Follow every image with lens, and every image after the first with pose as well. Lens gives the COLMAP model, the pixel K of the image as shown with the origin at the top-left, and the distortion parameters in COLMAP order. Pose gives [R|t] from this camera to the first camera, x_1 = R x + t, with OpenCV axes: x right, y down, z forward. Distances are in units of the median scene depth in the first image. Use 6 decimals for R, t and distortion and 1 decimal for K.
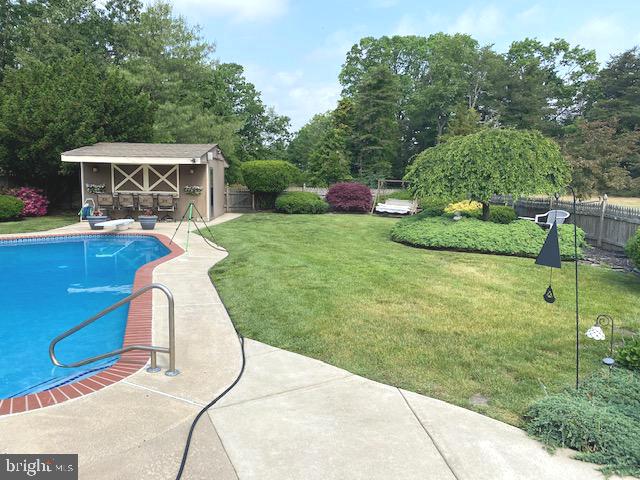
lens RADIAL K [[483.9, 0, 319.8], [0, 483.9, 231.0], [0, 0, 1]] dist [0.086175, -0.144197]
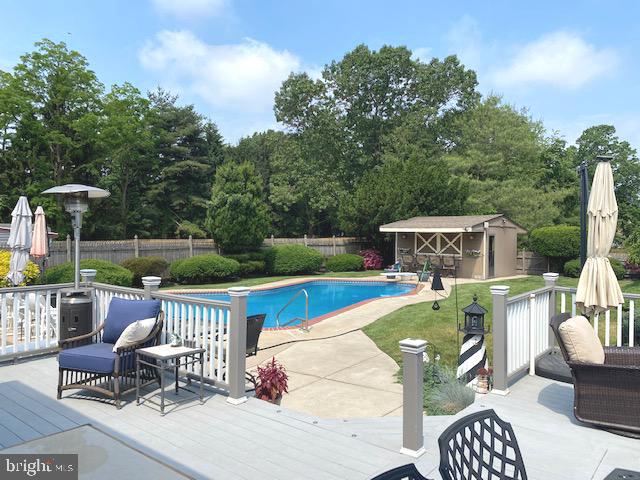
lens RADIAL K [[483.9, 0, 319.8], [0, 483.9, 231.0], [0, 0, 1]] dist [0.086175, -0.144197]
pose [[0.725776, -0.015559, -0.687756, 0.294671], [-0.077090, 0.991608, -0.103785, 0.017090], [0.683599, 0.128344, 0.718485, -0.143985]]
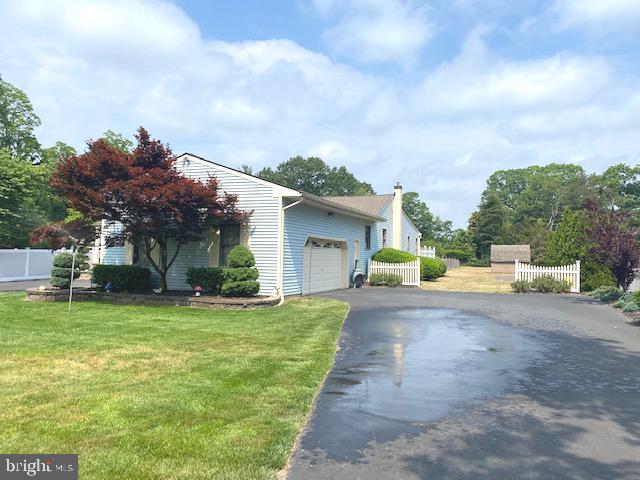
lens RADIAL K [[483.9, 0, 319.8], [0, 483.9, 231.0], [0, 0, 1]] dist [0.086175, -0.144197]
pose [[0.901473, -0.020942, -0.432328, 0.990961], [-0.057500, 0.984182, -0.167570, 0.333827], [0.428999, 0.175919, 0.886009, -2.299206]]
